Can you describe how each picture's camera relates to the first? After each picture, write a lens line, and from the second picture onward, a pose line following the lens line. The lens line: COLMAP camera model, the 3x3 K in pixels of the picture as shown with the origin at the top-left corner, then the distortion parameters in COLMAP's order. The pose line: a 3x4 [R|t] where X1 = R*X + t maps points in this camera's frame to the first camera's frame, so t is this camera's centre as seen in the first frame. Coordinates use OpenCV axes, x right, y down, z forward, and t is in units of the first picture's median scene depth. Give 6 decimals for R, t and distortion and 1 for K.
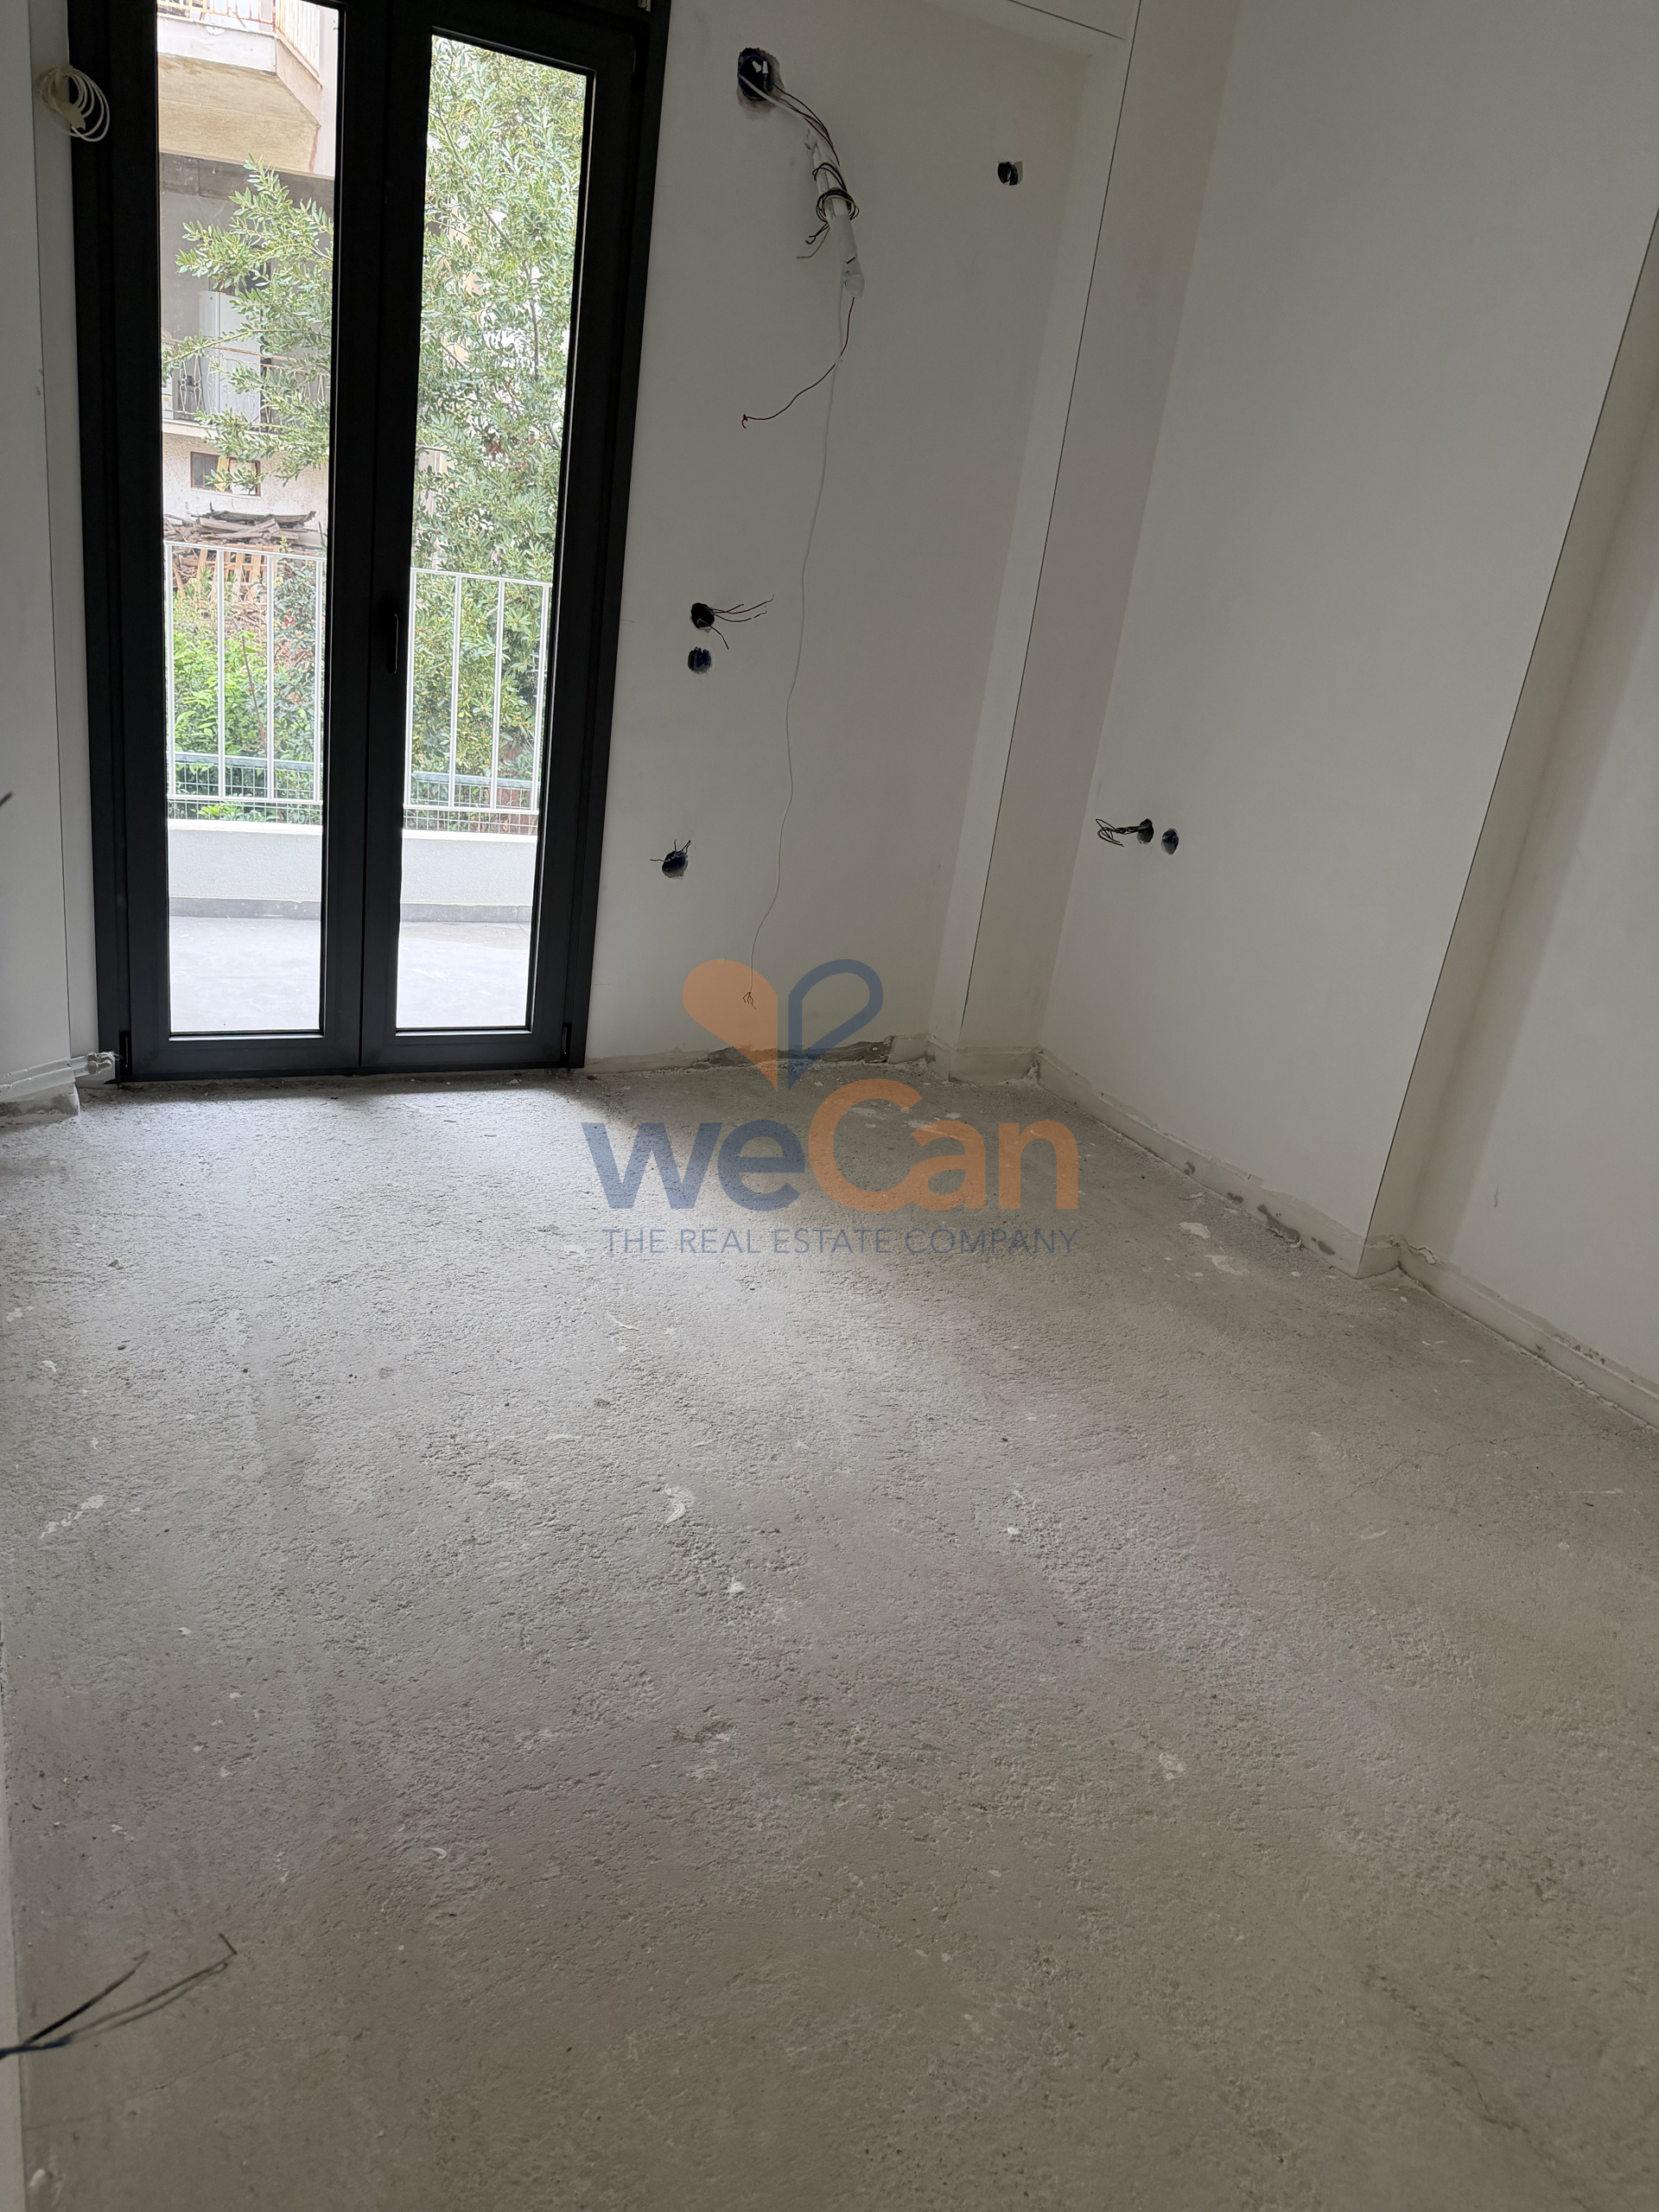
lens RADIAL K [[1493.6, 0, 829.5], [0, 1493.6, 1106.0], [0, 0, 1]] dist [0.047710, -0.045392]
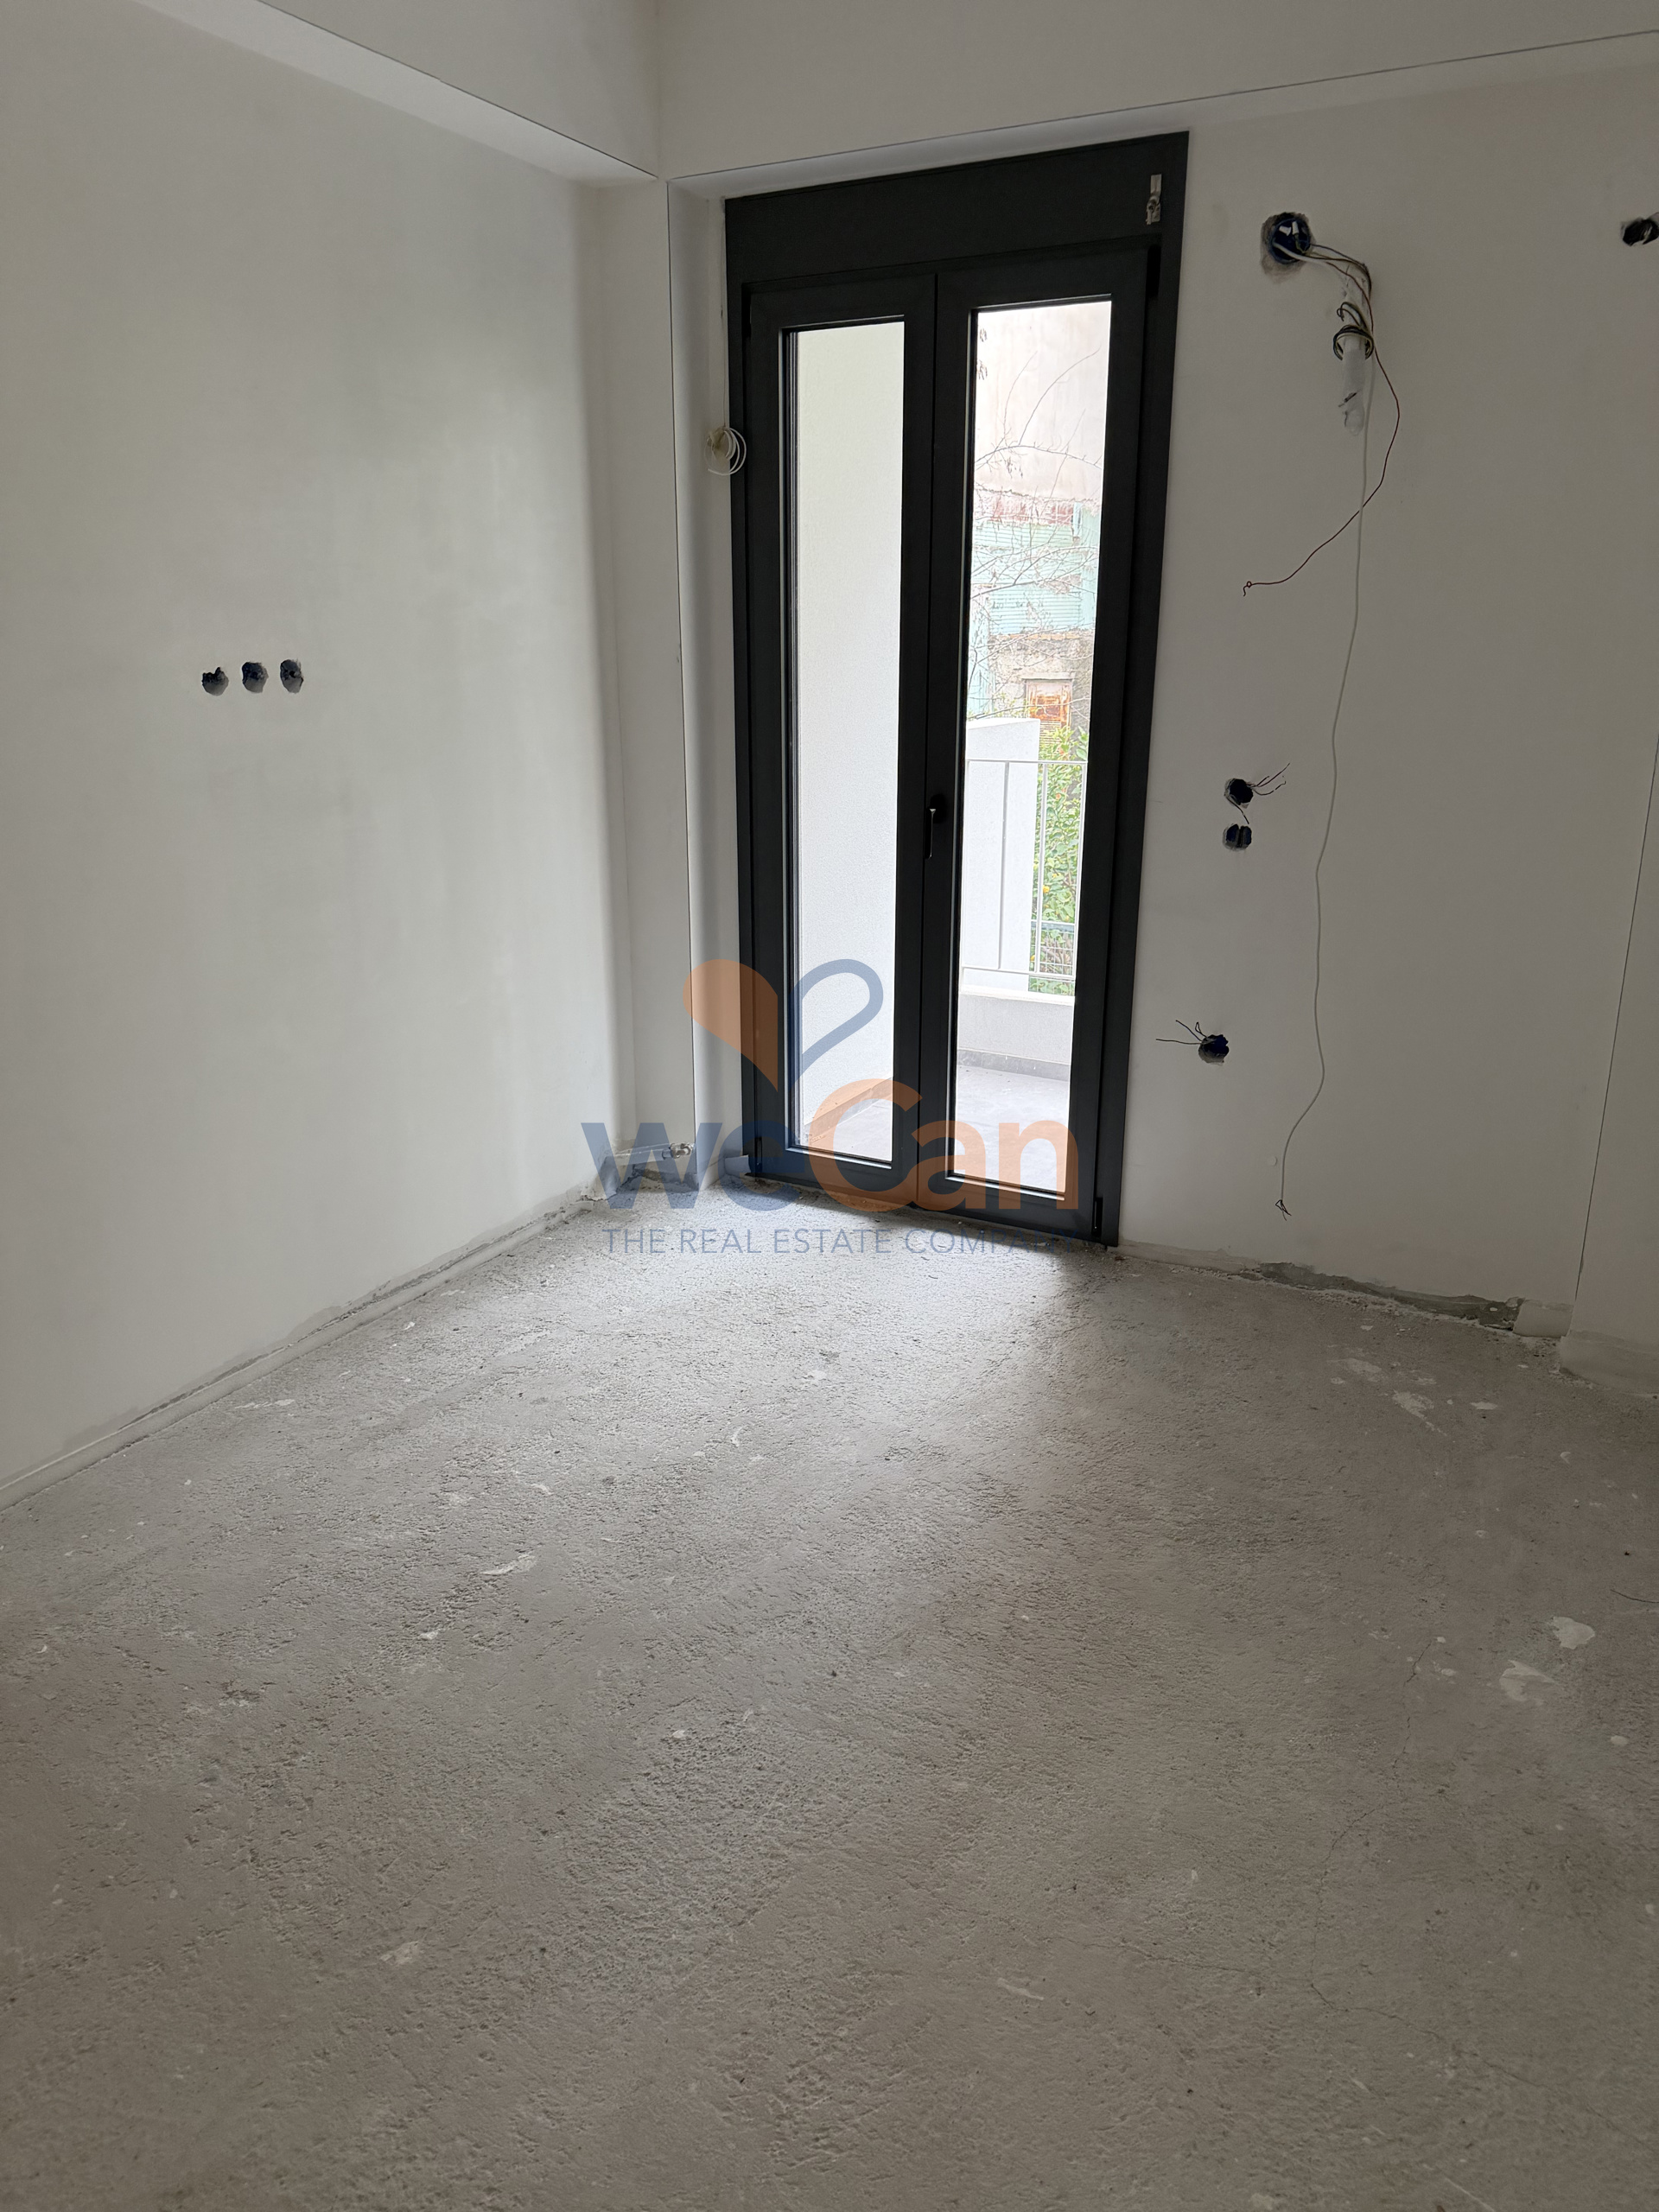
lens RADIAL K [[1493.6, 0, 829.5], [0, 1493.6, 1106.0], [0, 0, 1]] dist [0.047710, -0.045392]
pose [[0.585825, 0.117313, -0.801902, 0.575871], [-0.222635, 0.974696, -0.020053, -0.062606], [0.779258, 0.190279, 0.597119, 0.294153]]
